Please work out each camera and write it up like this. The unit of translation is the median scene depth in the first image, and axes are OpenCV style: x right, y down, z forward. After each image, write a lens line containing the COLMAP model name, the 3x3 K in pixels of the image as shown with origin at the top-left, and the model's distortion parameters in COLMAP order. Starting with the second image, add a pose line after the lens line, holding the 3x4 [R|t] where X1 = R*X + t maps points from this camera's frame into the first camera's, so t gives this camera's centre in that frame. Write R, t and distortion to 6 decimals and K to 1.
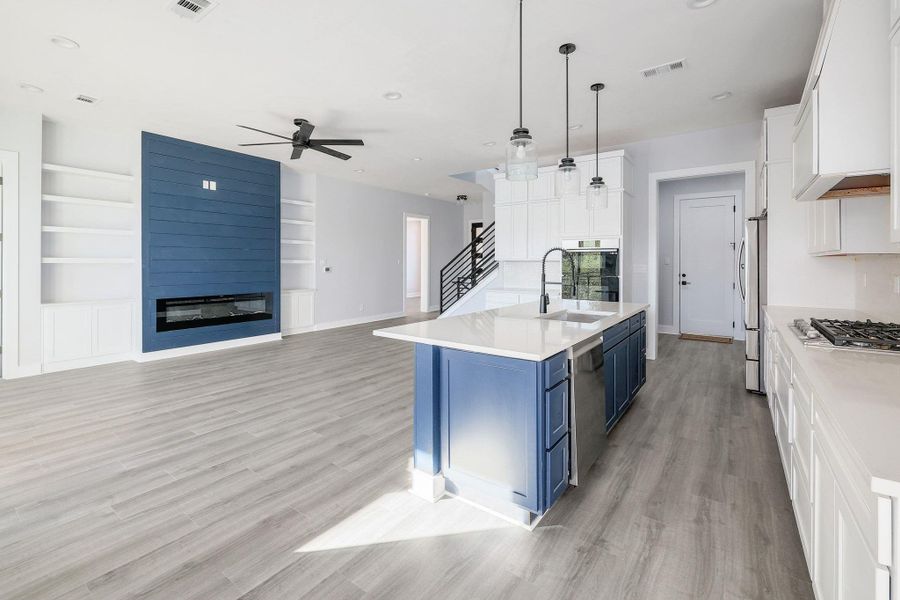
lens RADIAL K [[397.3, 0, 451.2], [0, 397.3, 263.3], [0, 0, 1]] dist [0.003694, 0.000034]
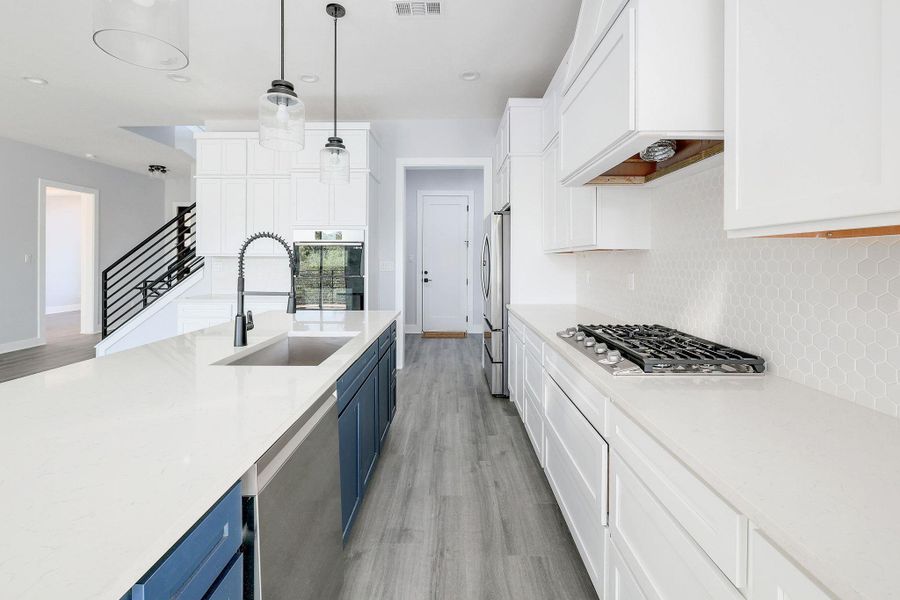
lens RADIAL K [[397.3, 0, 451.2], [0, 397.3, 263.3], [0, 0, 1]] dist [0.003694, 0.000034]
pose [[0.816578, -0.002694, 0.577229, 0.104426], [-0.001148, 0.999980, 0.006291, 0.001220], [-0.577235, -0.005800, 0.816558, 0.248621]]
